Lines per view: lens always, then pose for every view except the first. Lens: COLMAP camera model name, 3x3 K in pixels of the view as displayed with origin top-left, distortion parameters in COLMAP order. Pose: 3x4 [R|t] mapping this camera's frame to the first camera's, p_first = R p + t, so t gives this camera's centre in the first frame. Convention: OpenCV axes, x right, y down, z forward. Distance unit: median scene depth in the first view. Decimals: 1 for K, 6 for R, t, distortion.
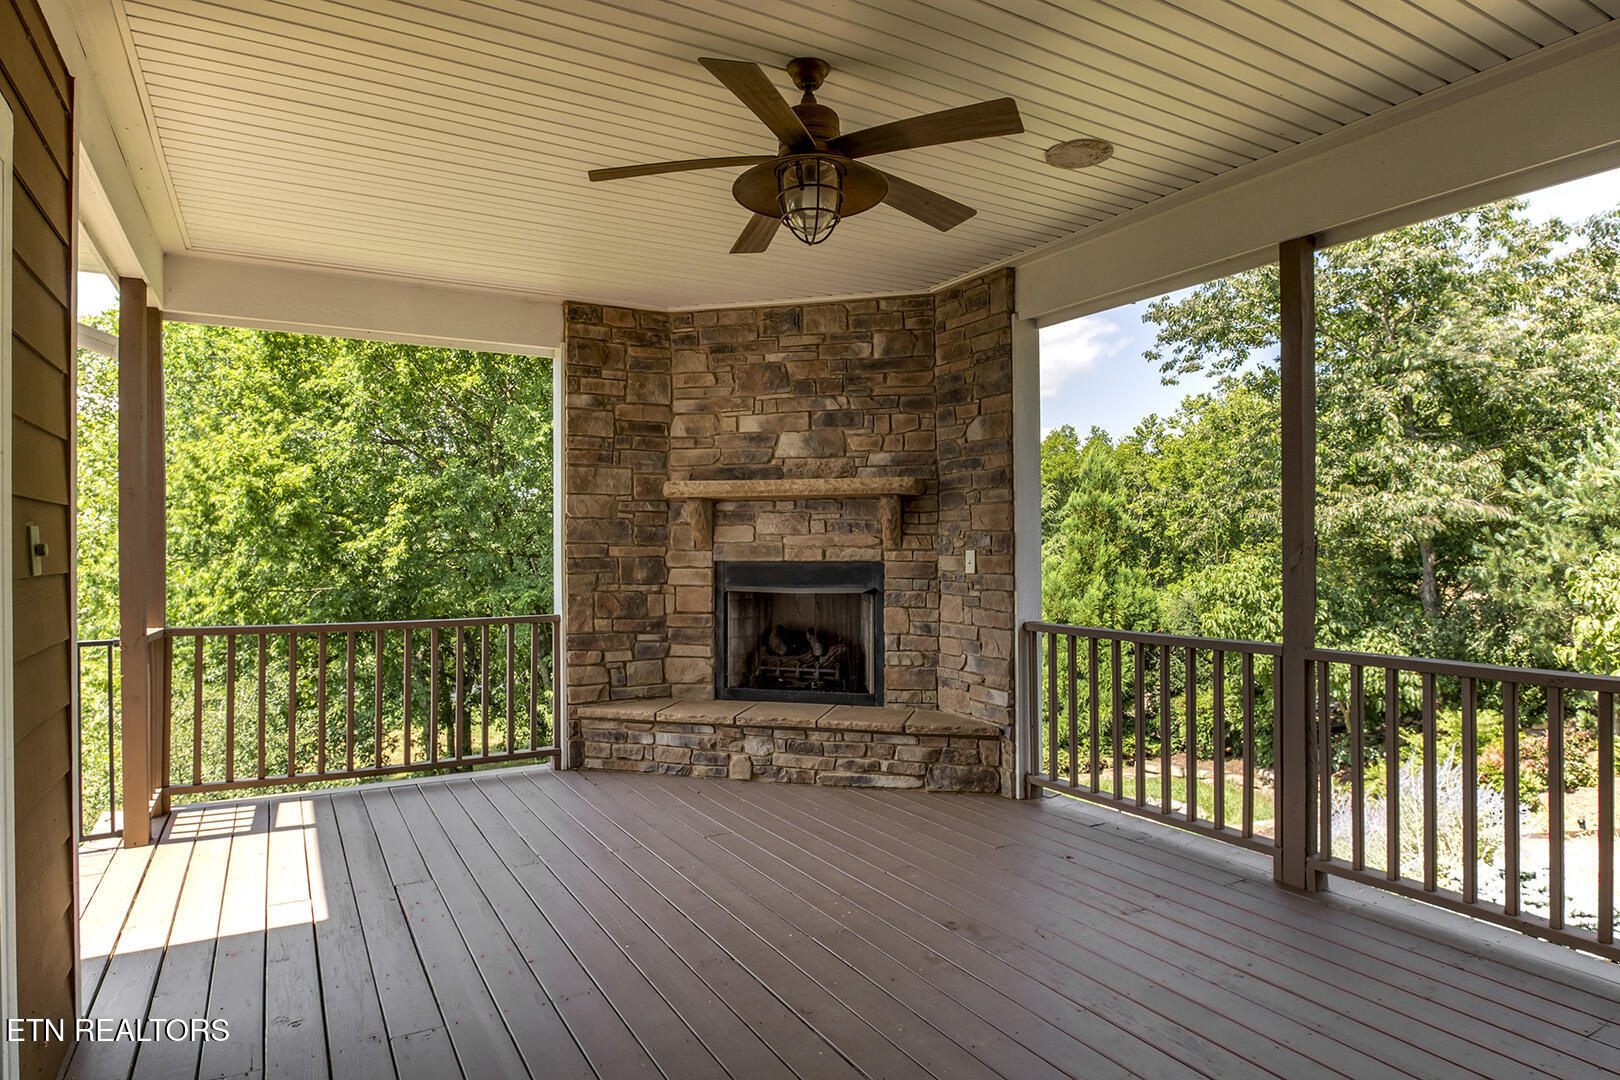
lens RADIAL K [[920.9, 0, 801.1], [0, 920.9, 540.8], [0, 0, 1]] dist [-0.053206, 0.000285]
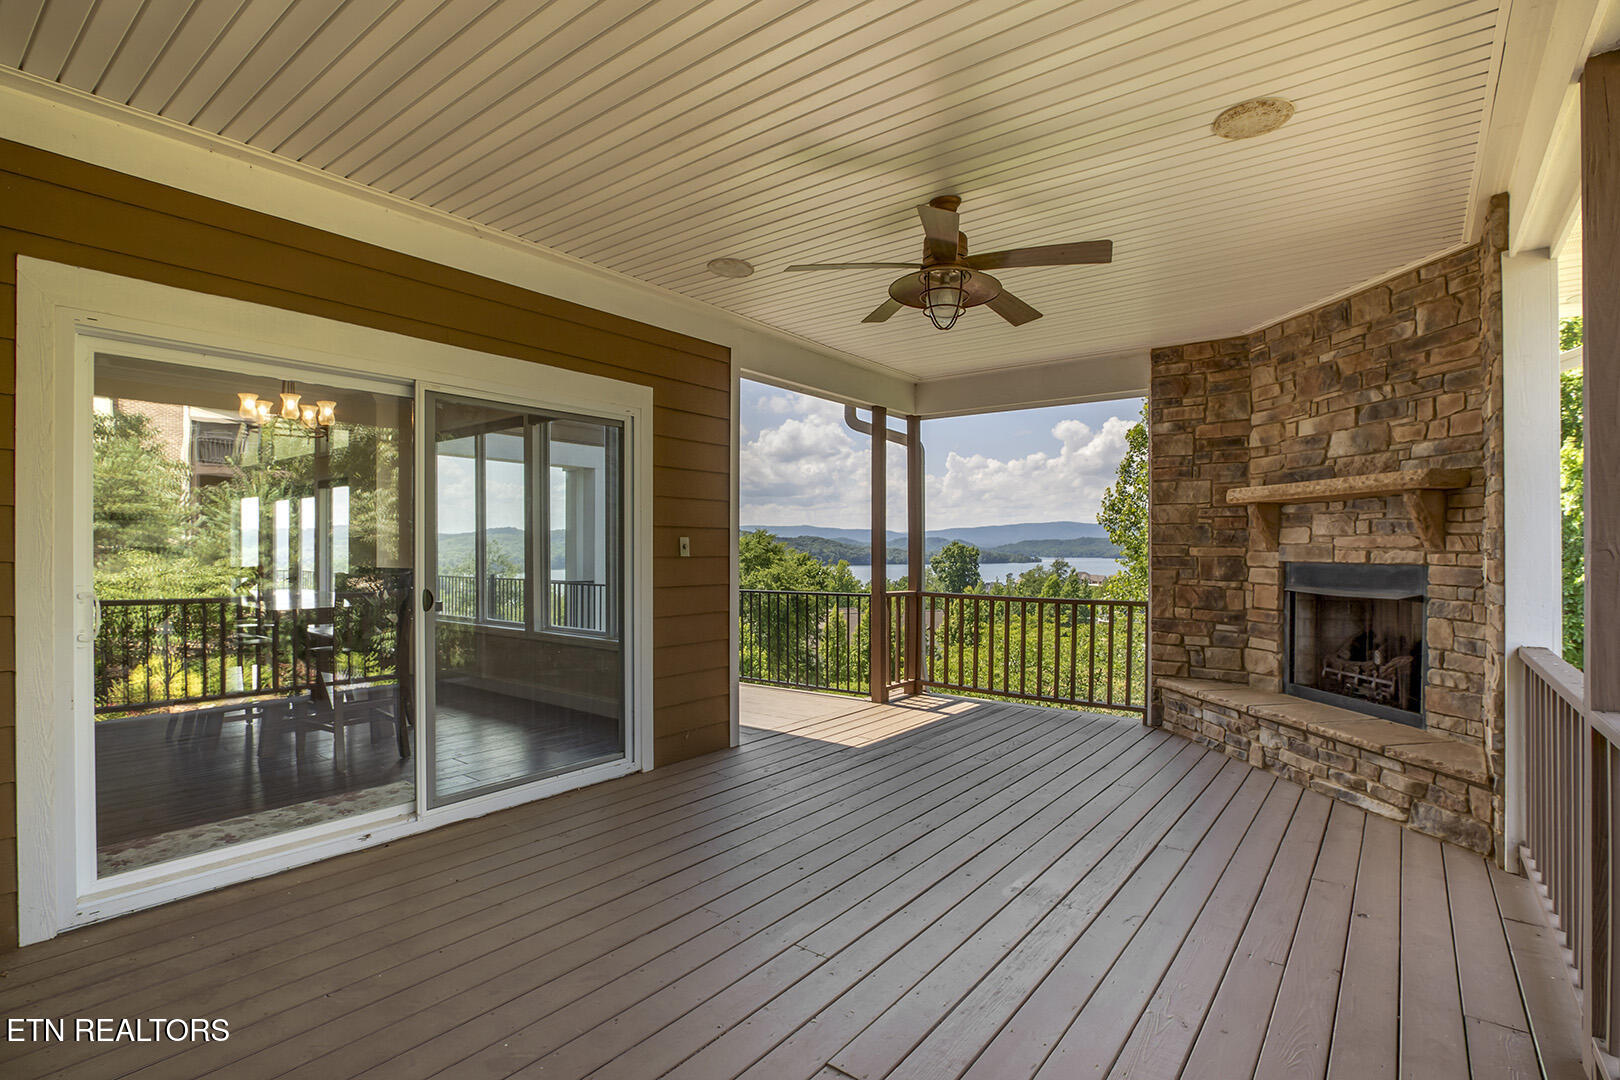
lens RADIAL K [[751.3, 0, 819.3], [0, 751.3, 546.7], [0, 0, 1]] dist [-0.024348, 0.001601]
pose [[0.399763, 0.003220, -0.916613, 0.492609], [0.000362, 0.999993, 0.003671, 0.001758], [0.916619, -0.001800, 0.399759, 0.180546]]
